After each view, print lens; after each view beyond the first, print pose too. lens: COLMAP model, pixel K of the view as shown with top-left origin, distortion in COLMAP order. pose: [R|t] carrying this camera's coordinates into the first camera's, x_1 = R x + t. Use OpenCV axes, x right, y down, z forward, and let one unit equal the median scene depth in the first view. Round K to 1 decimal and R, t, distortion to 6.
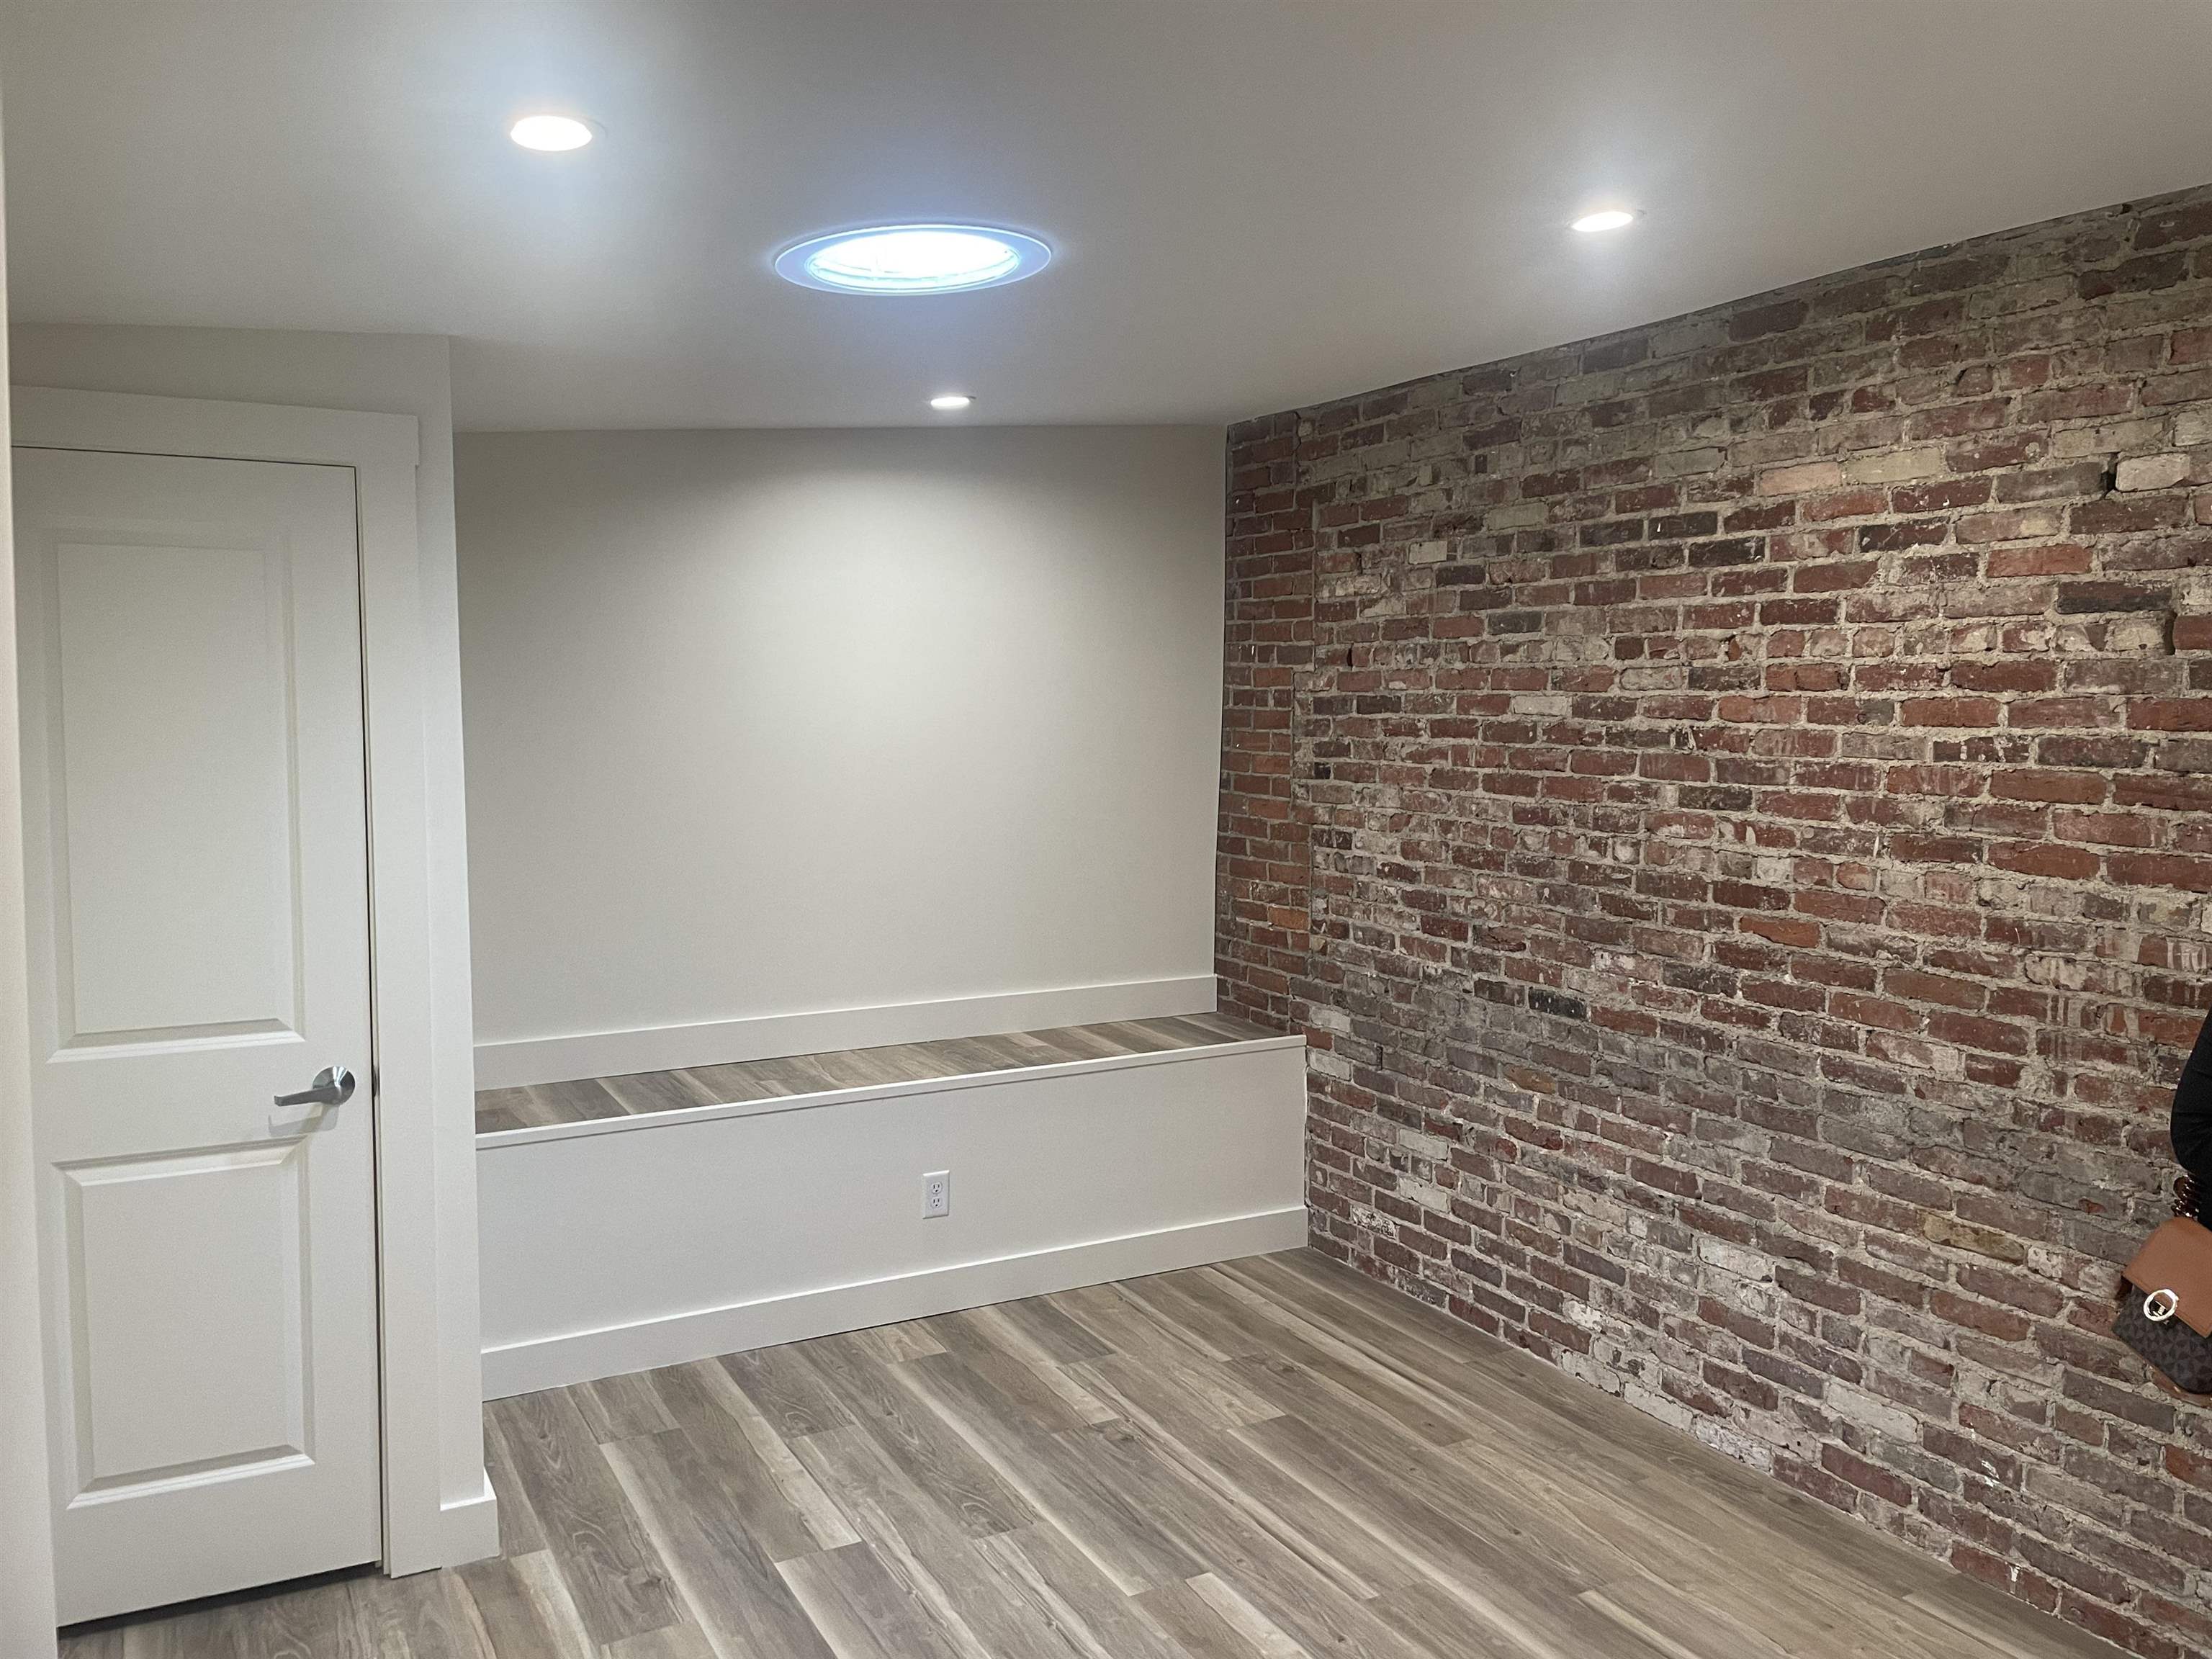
lens RADIAL K [[1673.8, 0, 1112.5], [0, 1673.8, 818.6], [0, 0, 1]] dist [0.039330, -0.078883]
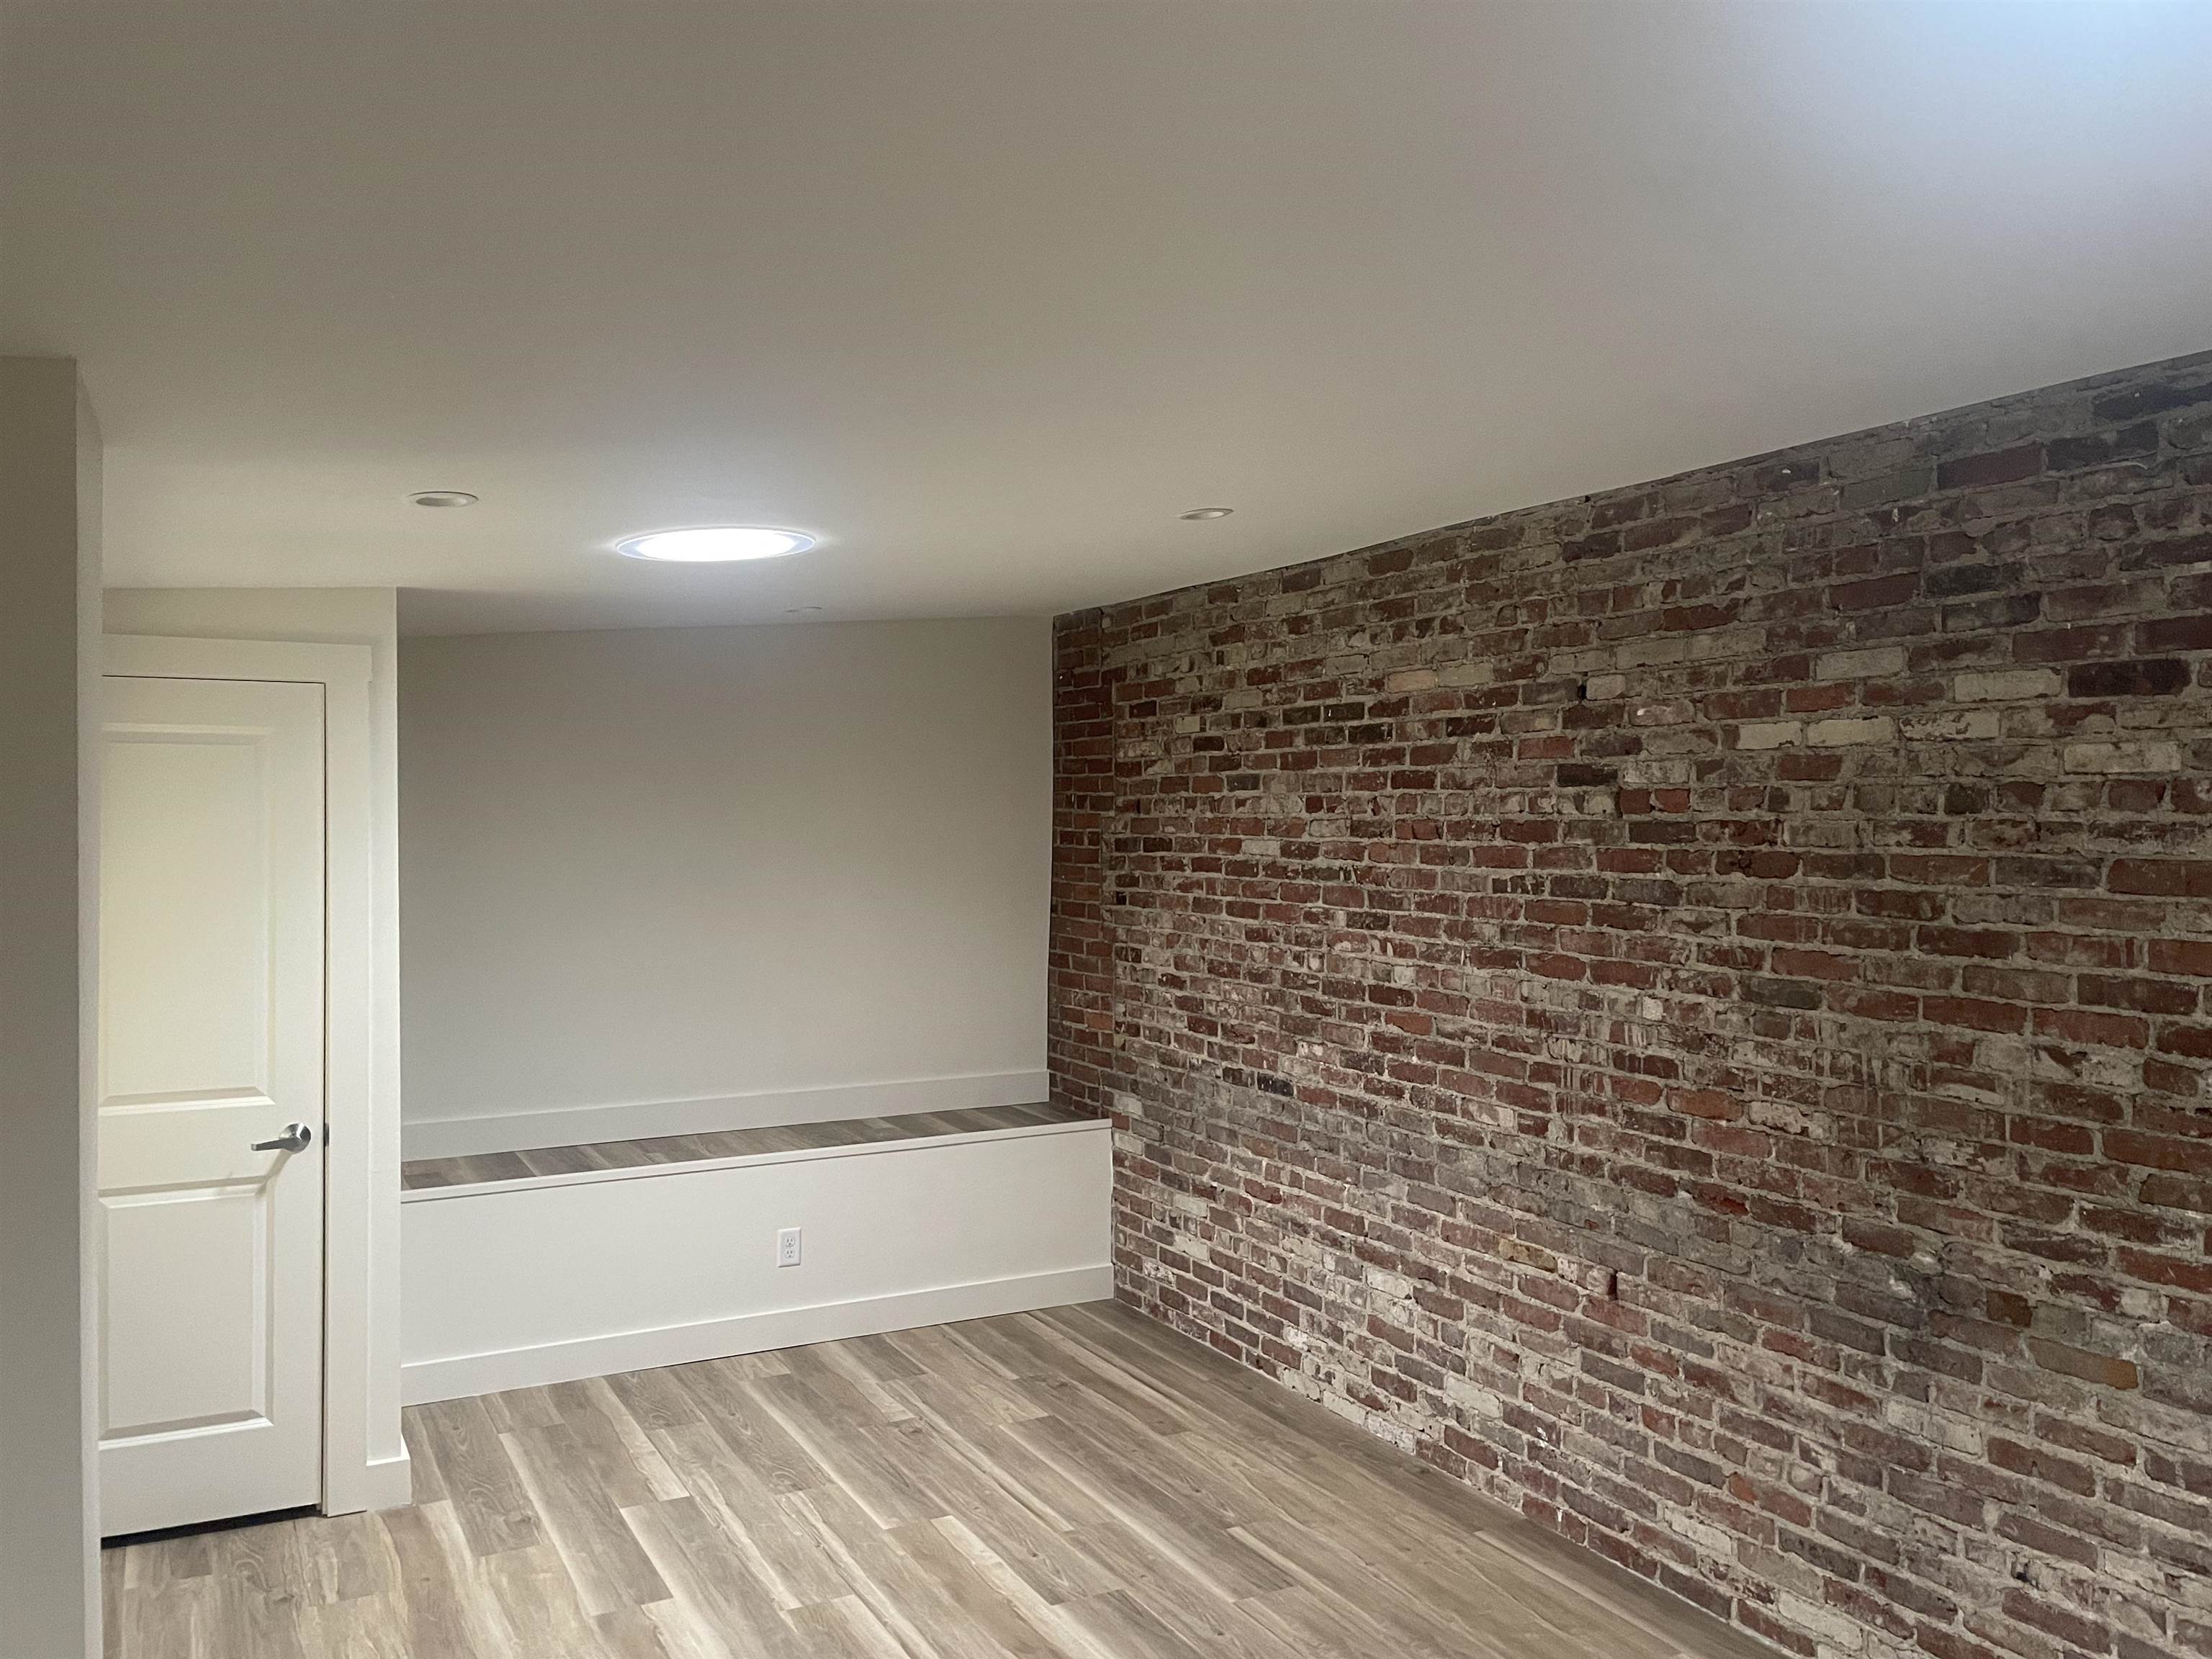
lens RADIAL K [[1673.8, 0, 1093.4], [0, 1673.8, 807.3], [0, 0, 1]] dist [0.039330, -0.078883]
pose [[0.999940, -0.003554, -0.010330, 0.170830], [0.002726, 0.996862, -0.079113, 0.002502], [0.010579, 0.079080, 0.996812, -0.321397]]
